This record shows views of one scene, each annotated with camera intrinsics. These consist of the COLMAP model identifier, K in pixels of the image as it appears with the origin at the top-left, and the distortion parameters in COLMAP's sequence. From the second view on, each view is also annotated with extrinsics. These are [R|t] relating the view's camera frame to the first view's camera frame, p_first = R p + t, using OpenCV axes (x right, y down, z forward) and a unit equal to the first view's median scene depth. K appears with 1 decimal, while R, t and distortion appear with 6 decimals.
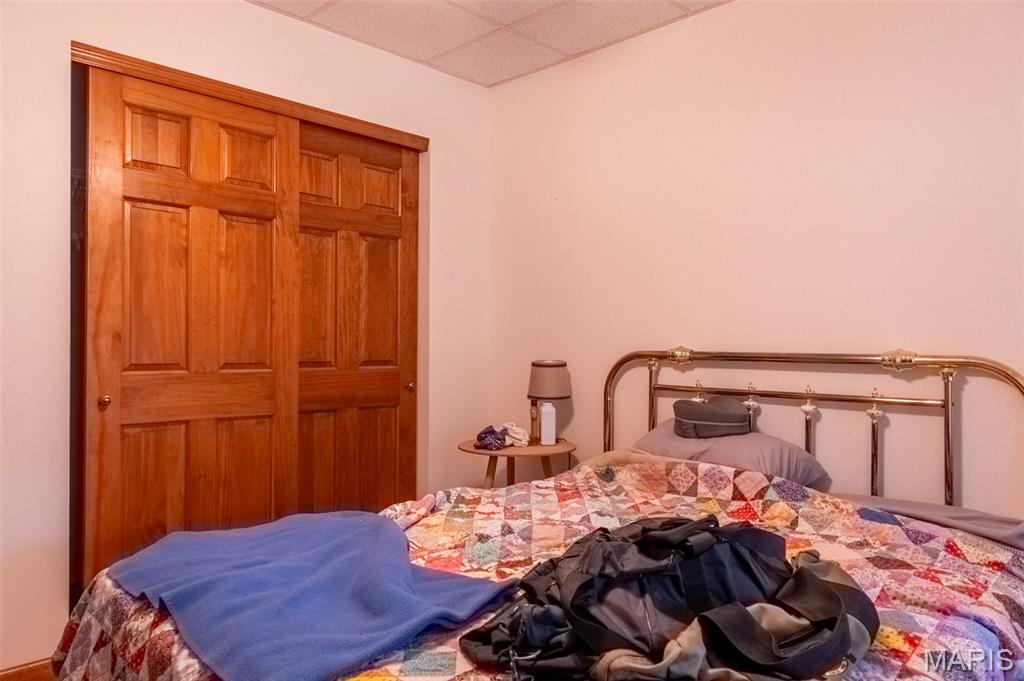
lens RADIAL K [[701.3, 0, 510.9], [0, 701.3, 341.2], [0, 0, 1]] dist [0.005246, -0.000033]
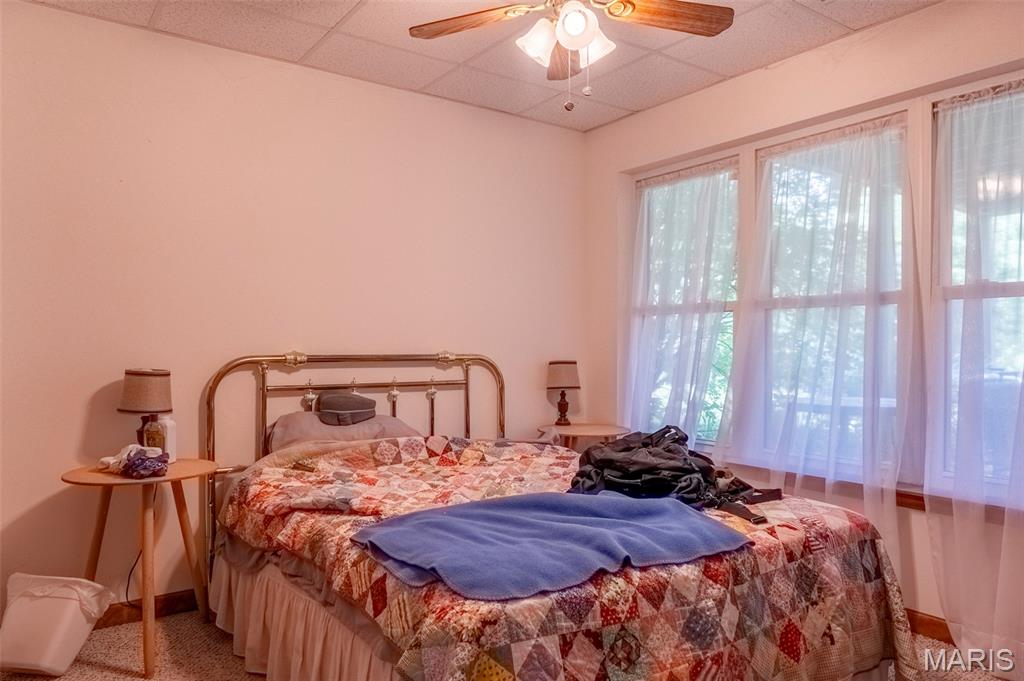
lens RADIAL K [[701.3, 0, 510.5], [0, 701.3, 343.8], [0, 0, 1]] dist [0.005246, -0.000033]
pose [[0.165904, -0.003013, 0.986137, -0.966360], [-0.002456, 0.999991, 0.003468, -0.009768], [-0.986139, -0.002998, 0.165895, 0.546024]]
